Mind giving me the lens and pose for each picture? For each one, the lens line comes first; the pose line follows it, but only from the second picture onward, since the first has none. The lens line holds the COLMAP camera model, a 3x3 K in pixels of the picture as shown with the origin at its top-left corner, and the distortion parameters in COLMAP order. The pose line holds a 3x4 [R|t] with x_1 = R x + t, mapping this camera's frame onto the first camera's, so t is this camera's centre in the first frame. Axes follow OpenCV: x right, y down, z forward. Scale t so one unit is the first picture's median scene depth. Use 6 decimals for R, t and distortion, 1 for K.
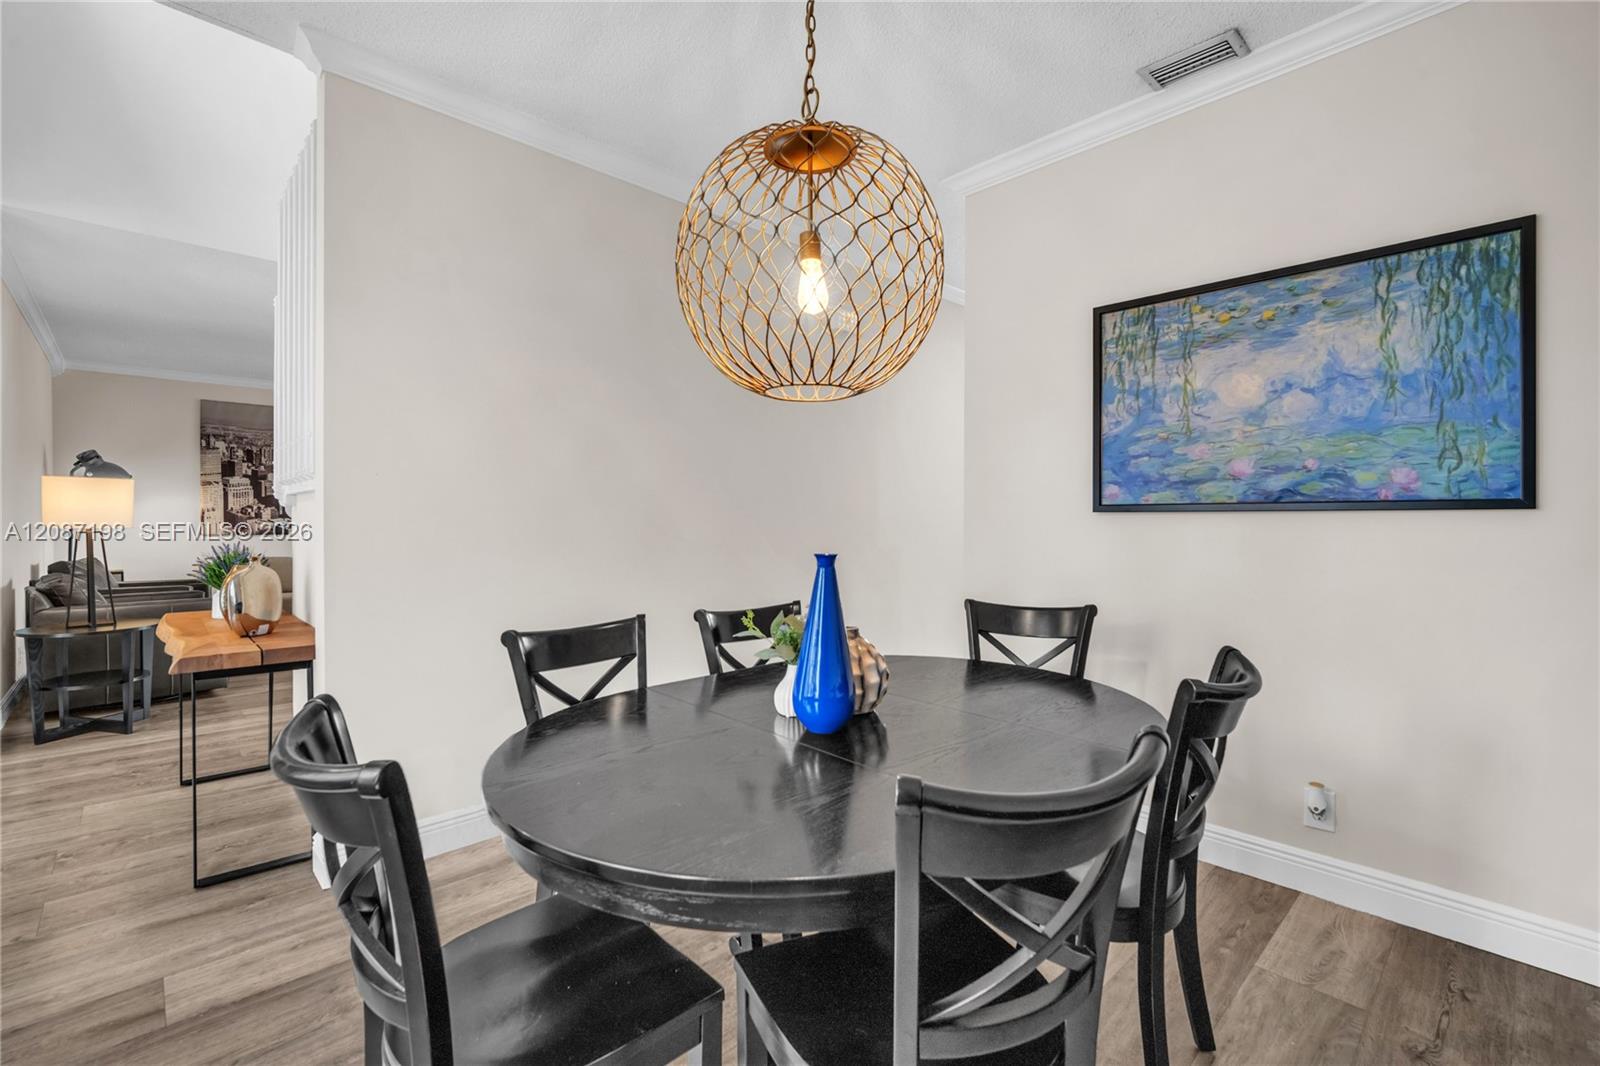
lens RADIAL K [[701.0, 0, 797.4], [0, 701.0, 530.9], [0, 0, 1]] dist [0.000025, 0.000201]
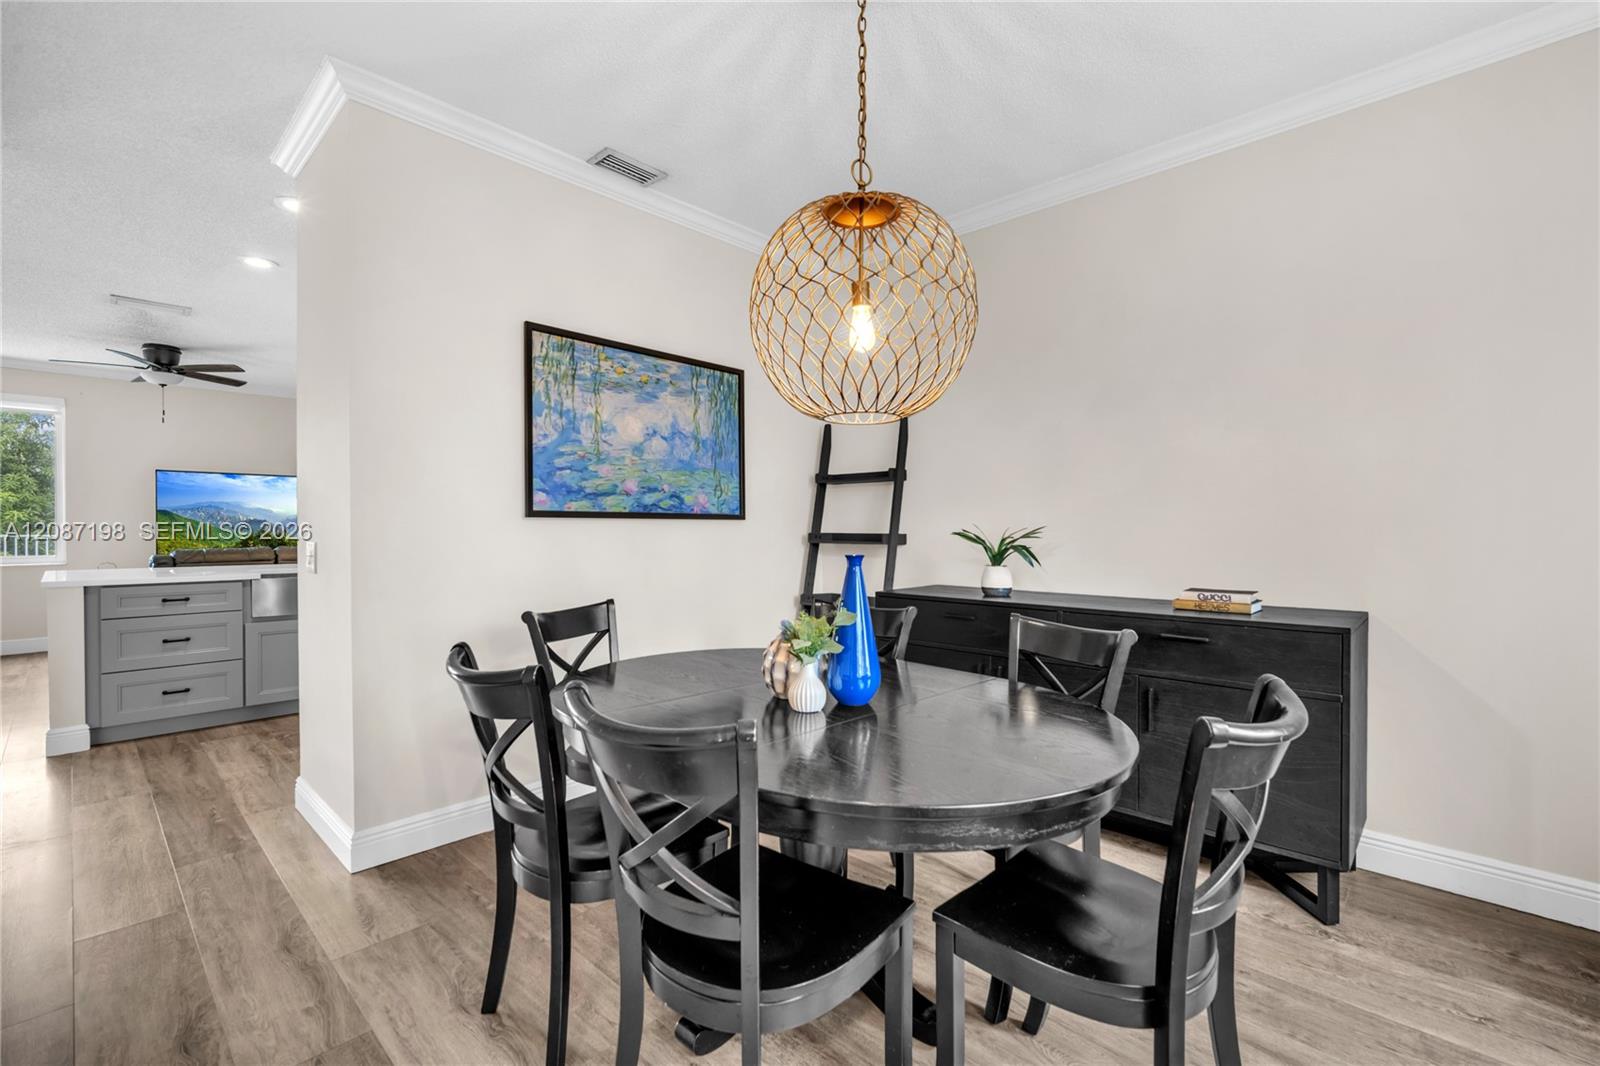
lens RADIAL K [[701.0, 0, 797.4], [0, 701.0, 530.9], [0, 0, 1]] dist [0.000025, 0.000201]
pose [[-0.041916, -0.006593, 0.999099, -0.720353], [0.013718, 0.999880, 0.007173, -0.009962], [-0.999027, 0.014006, -0.041820, 0.734338]]
